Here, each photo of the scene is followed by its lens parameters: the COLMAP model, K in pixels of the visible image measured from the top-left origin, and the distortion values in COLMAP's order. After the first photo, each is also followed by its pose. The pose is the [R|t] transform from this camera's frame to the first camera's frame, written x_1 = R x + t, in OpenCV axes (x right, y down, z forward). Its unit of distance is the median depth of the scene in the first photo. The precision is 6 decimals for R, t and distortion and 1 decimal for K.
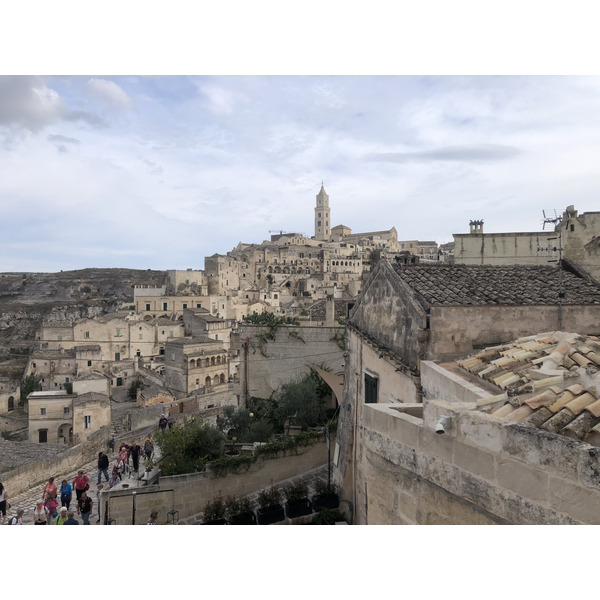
lens RADIAL K [[484.0, 0, 300.0], [0, 484.0, 300.0], [0, 0, 1]] dist [0.072420, -0.115824]
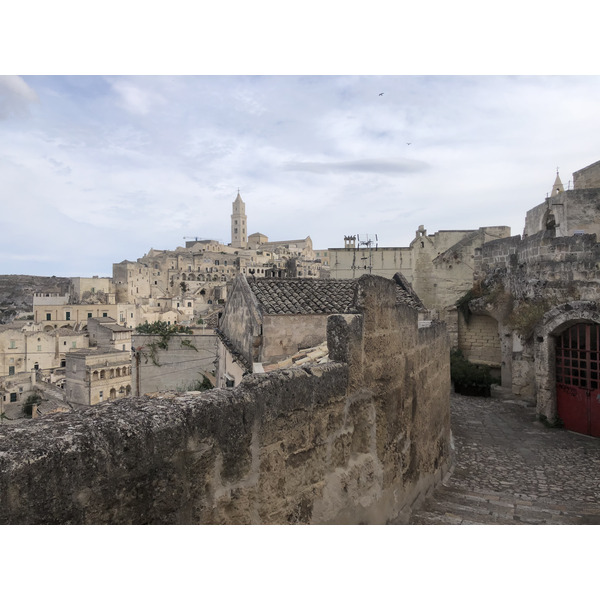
lens RADIAL K [[490.2, 0, 300.0], [0, 490.2, 300.0], [0, 0, 1]] dist [0.029958, -0.000549]
pose [[0.987668, -0.004266, 0.156507, 0.013611], [0.006599, 0.999875, -0.014390, -0.000538], [-0.156426, 0.015245, 0.987572, -0.013212]]
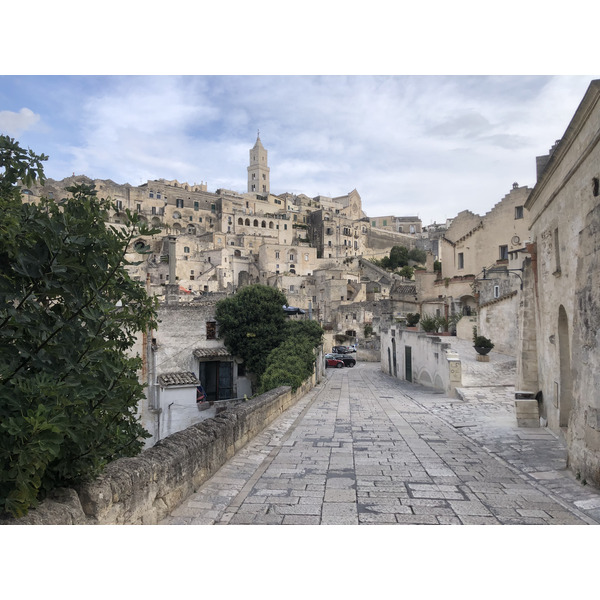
lens RADIAL K [[484.0, 0, 300.0], [0, 484.0, 300.0], [0, 0, 1]] dist [0.072420, -0.115824]
pose [[0.999992, 0.002054, -0.003497, 0.153458], [-0.002221, 0.998826, -0.048398, 0.054886], [0.003394, 0.048406, 0.998822, 0.411747]]
